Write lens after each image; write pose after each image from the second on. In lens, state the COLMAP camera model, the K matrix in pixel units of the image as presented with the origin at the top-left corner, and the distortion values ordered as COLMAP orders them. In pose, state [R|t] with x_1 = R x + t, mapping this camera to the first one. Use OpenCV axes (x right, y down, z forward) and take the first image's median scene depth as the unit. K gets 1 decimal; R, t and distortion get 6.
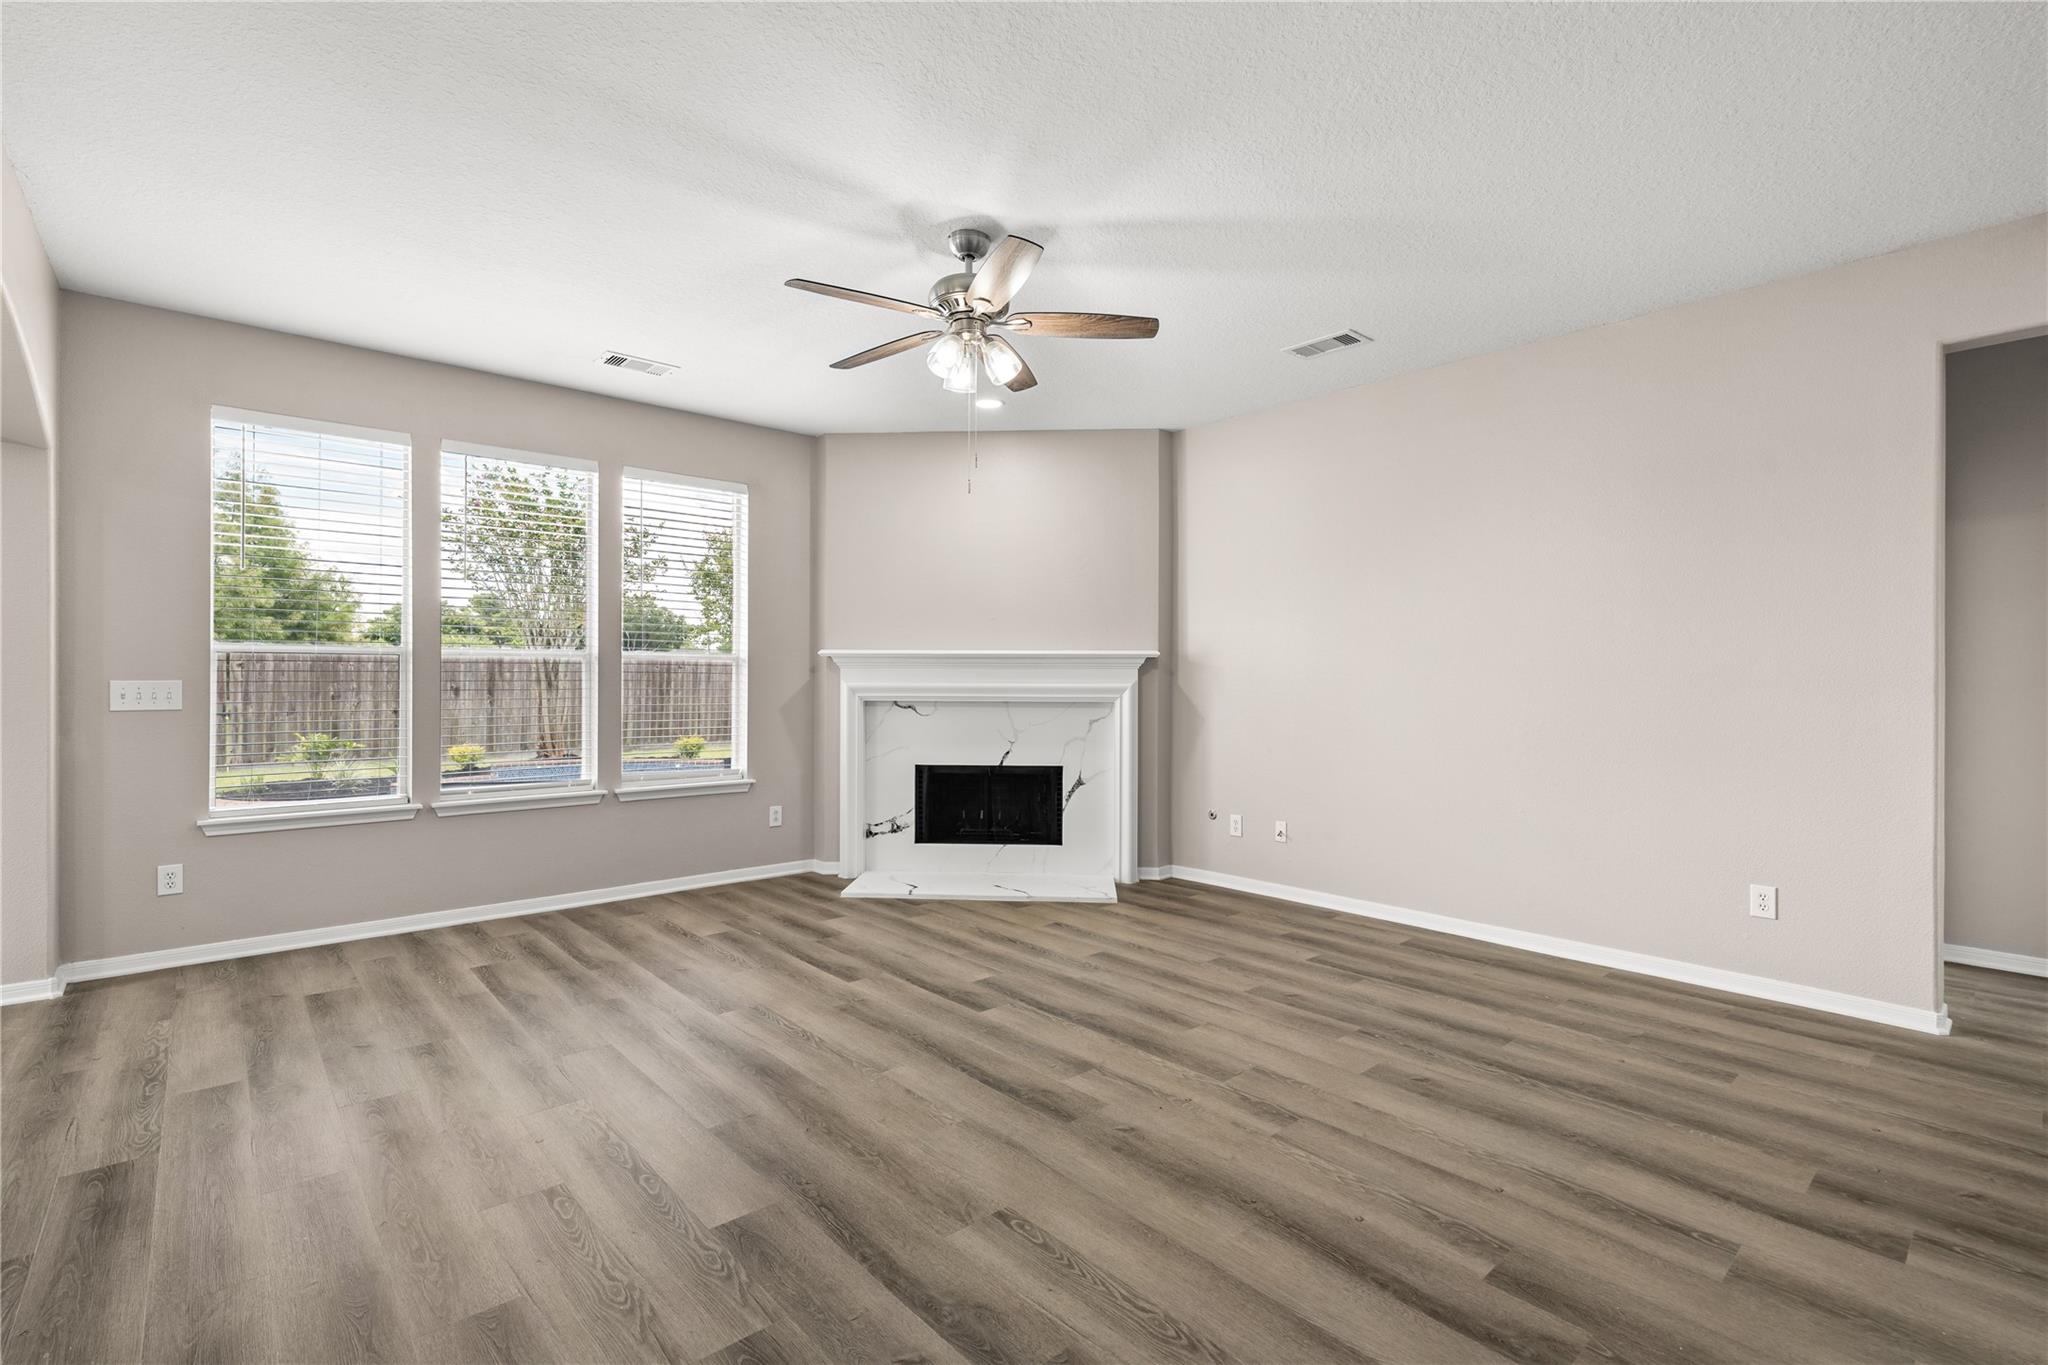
lens RADIAL K [[913.6, 0, 1026.8], [0, 913.6, 678.7], [0, 0, 1]] dist [-0.011573, 0.003603]
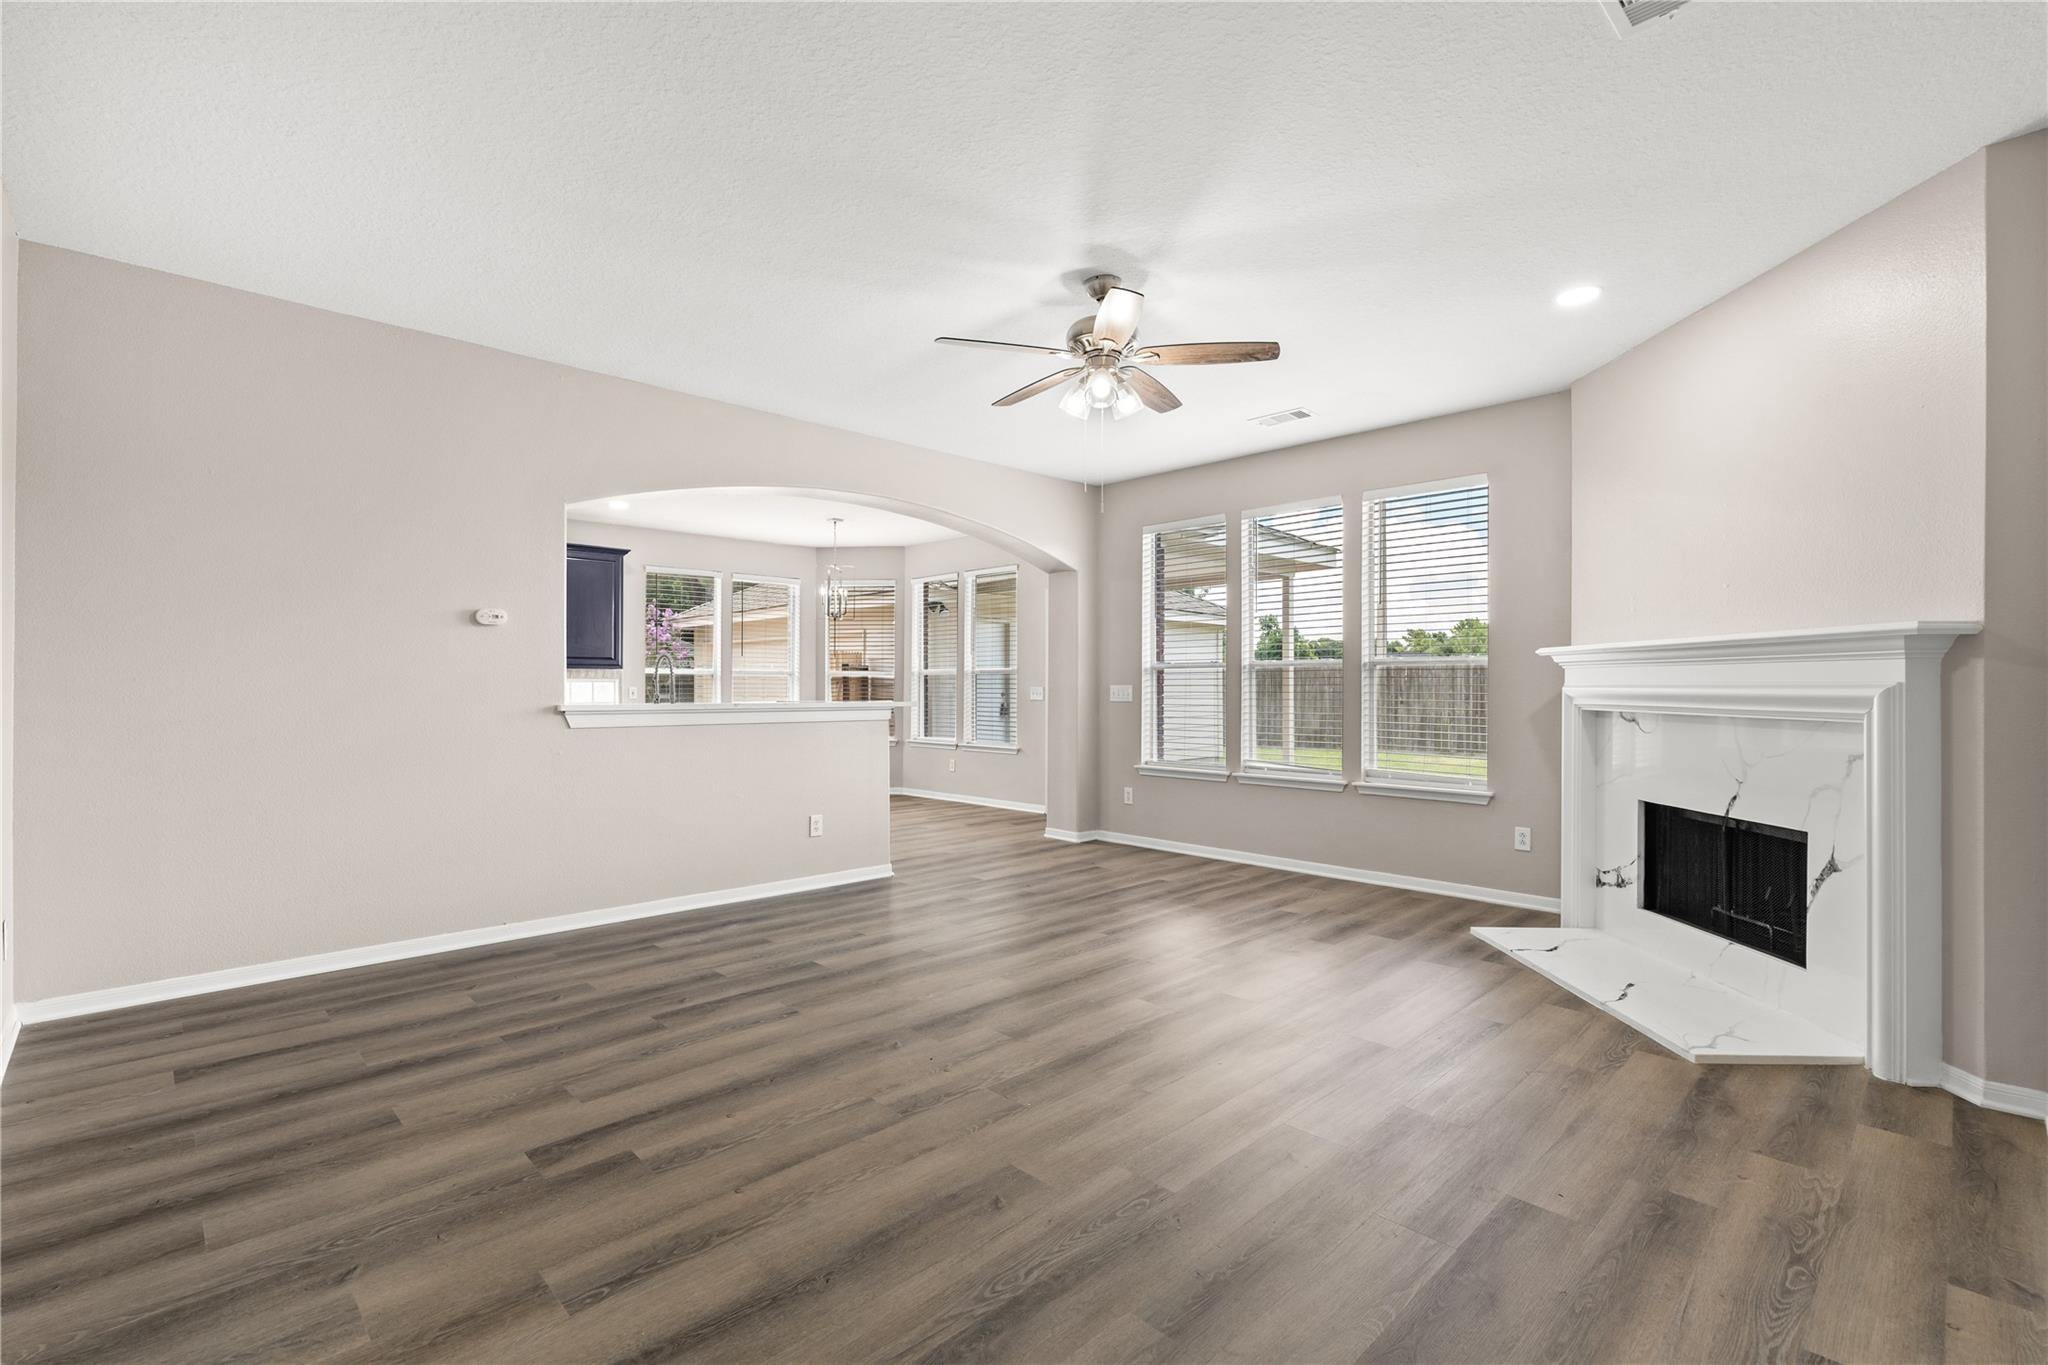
lens RADIAL K [[913.6, 0, 1026.8], [0, 913.6, 678.7], [0, 0, 1]] dist [-0.011573, 0.003603]
pose [[0.050759, -0.009376, -0.998667, 1.106029], [0.000577, 0.999956, -0.009359, 0.007462], [0.998711, -0.000101, 0.050762, 0.910199]]
